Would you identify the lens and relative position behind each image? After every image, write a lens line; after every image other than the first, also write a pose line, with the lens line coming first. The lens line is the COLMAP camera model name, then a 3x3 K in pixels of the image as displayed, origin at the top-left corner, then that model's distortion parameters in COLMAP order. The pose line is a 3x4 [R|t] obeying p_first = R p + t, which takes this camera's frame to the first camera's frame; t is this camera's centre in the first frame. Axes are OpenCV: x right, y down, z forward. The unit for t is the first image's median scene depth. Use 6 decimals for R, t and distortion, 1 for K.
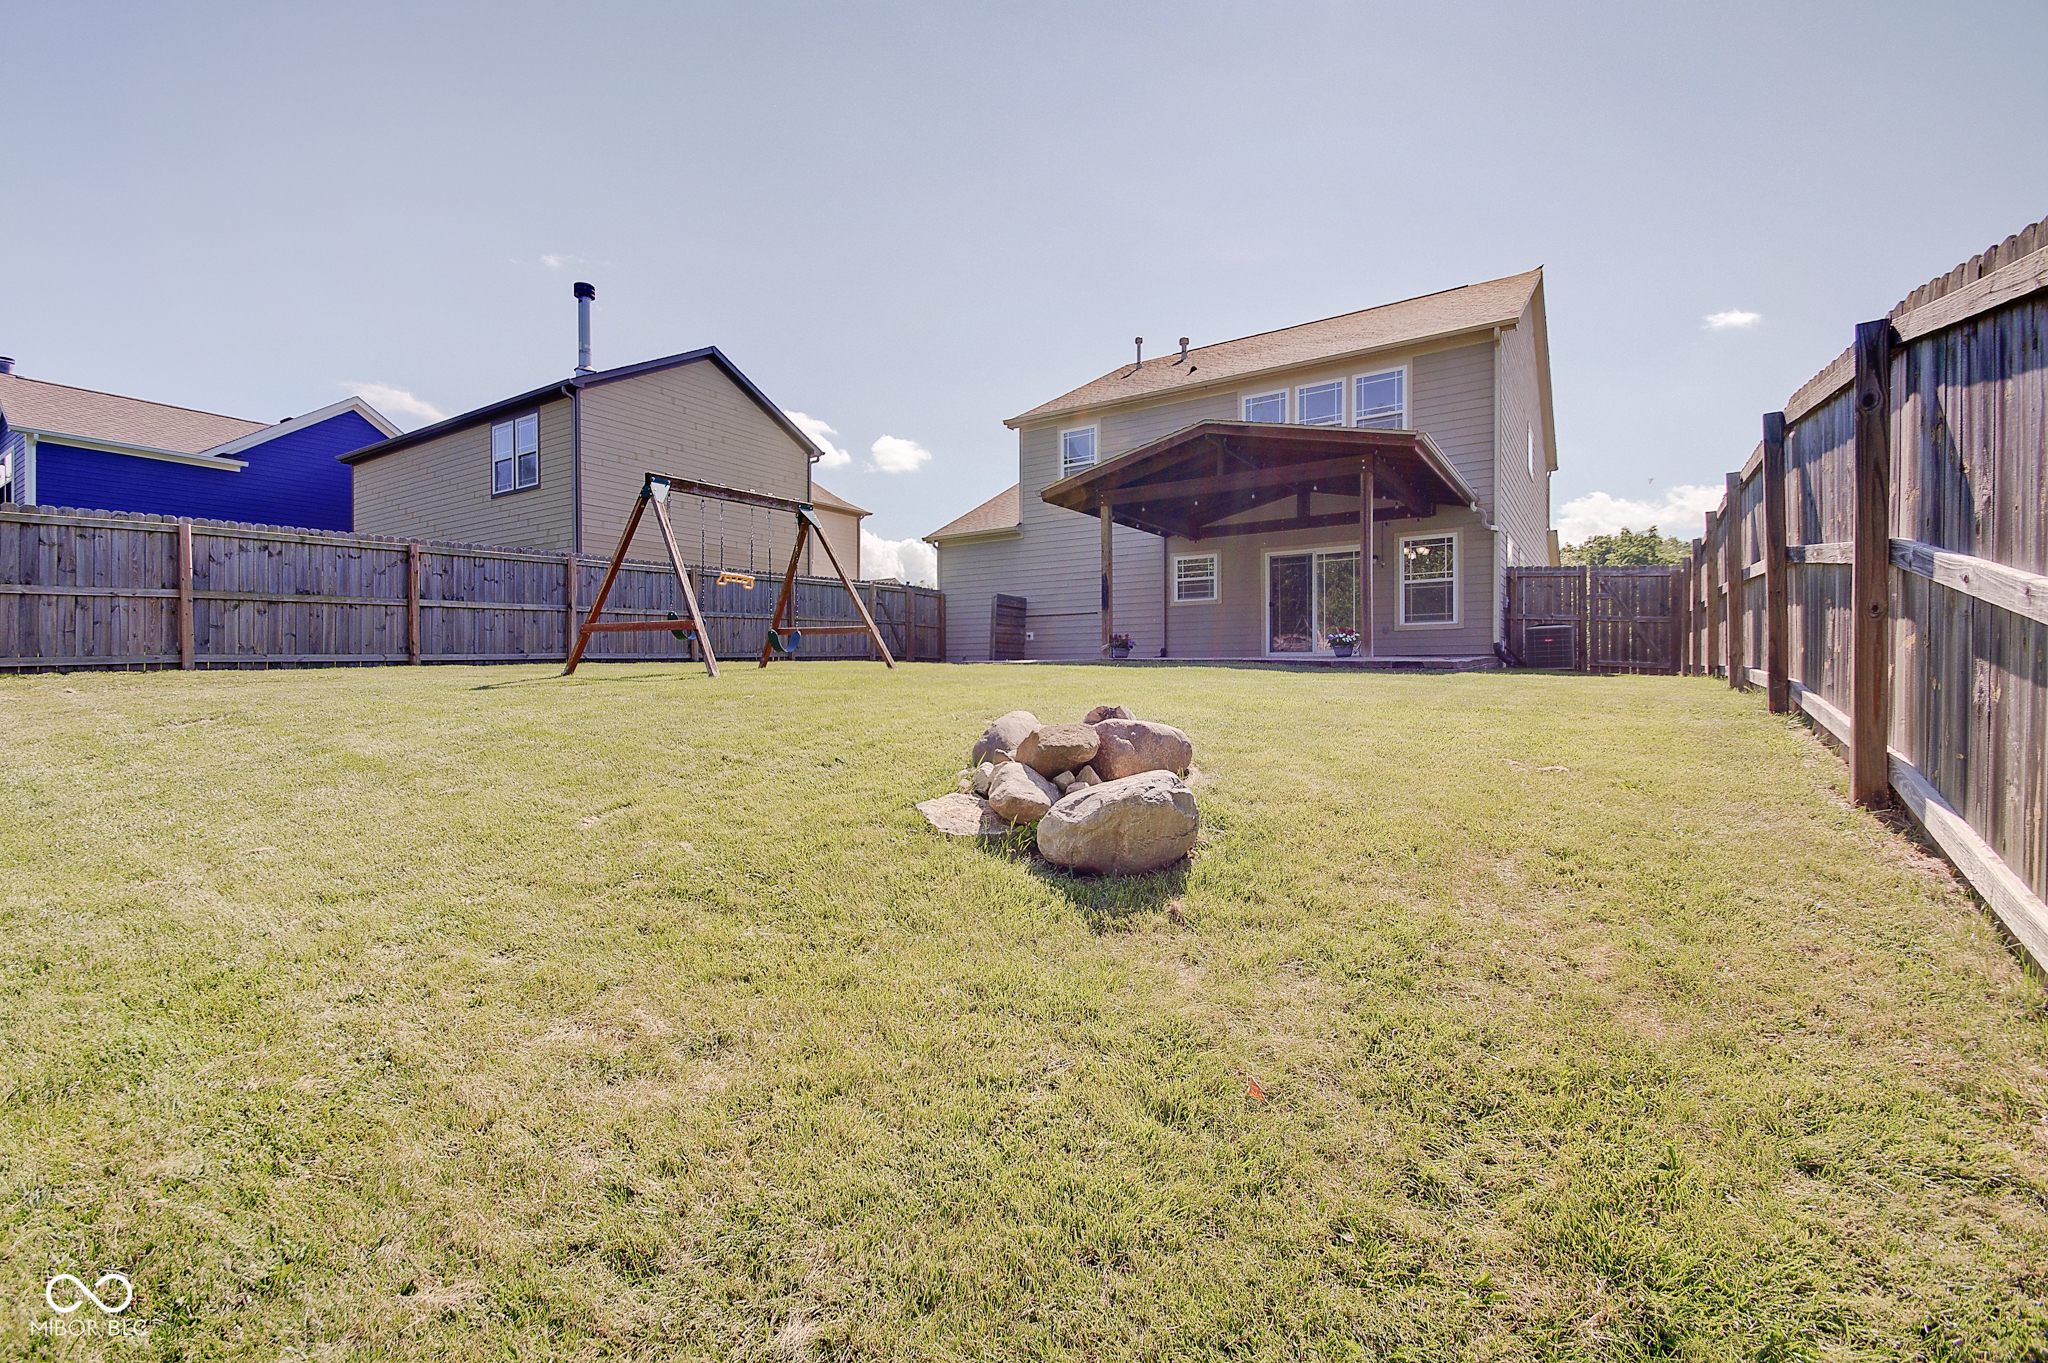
lens RADIAL K [[894.1, 0, 996.2], [0, 894.1, 680.2], [0, 0, 1]] dist [0.021980, -0.013238]
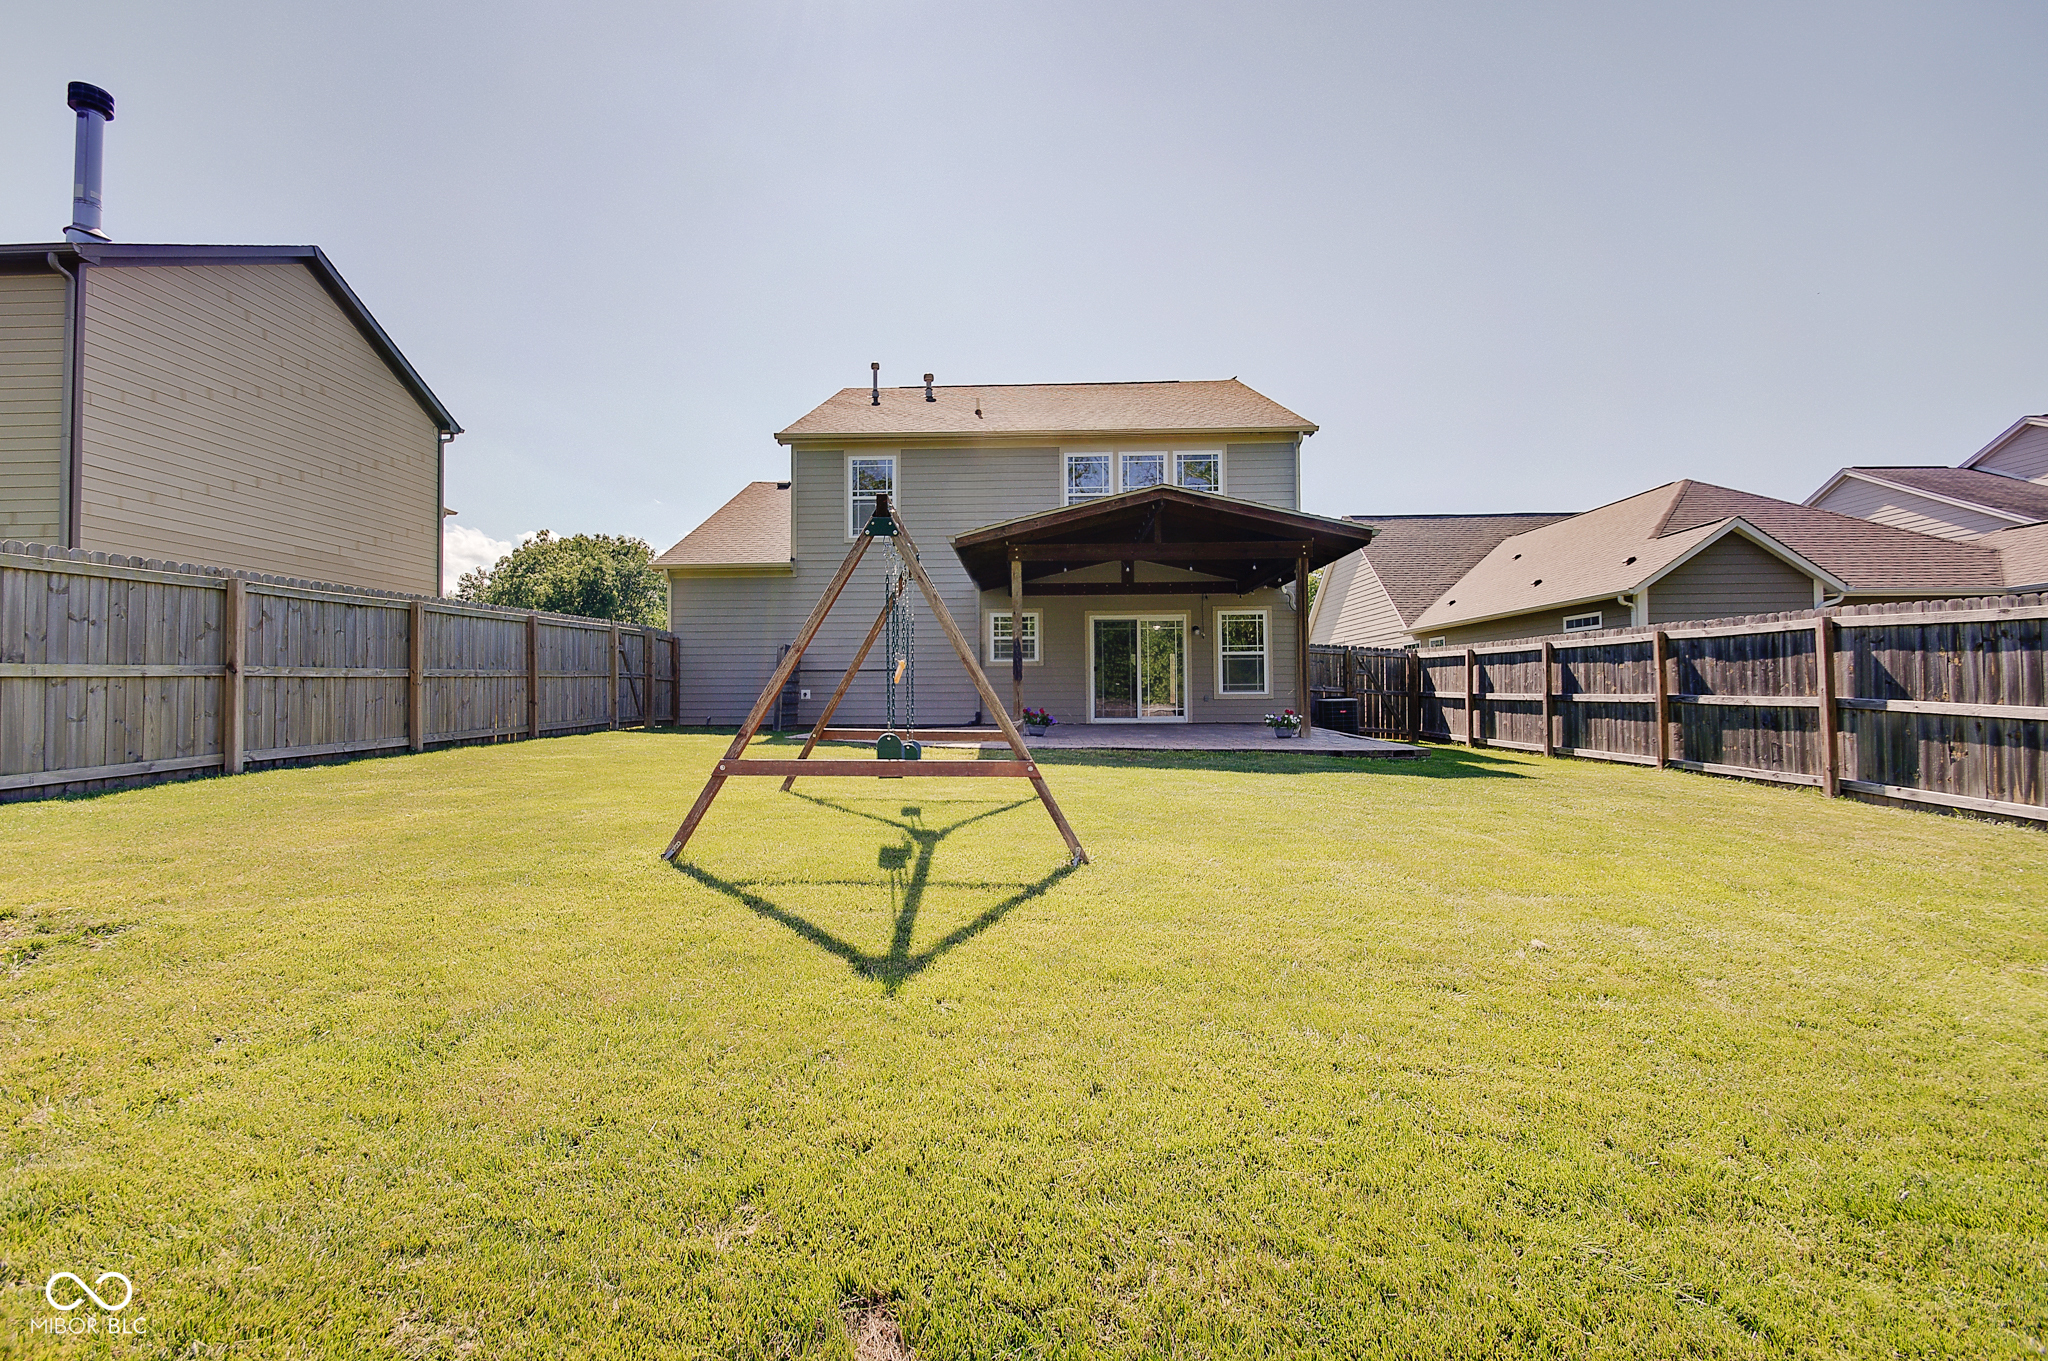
lens RADIAL K [[894.1, 0, 996.2], [0, 894.1, 679.2], [0, 0, 1]] dist [0.021980, -0.013238]
pose [[0.843318, 0.010615, 0.537309, -0.313815], [0.003789, 0.999663, -0.025696, -0.049448], [-0.537401, 0.023706, 0.842994, 0.239777]]
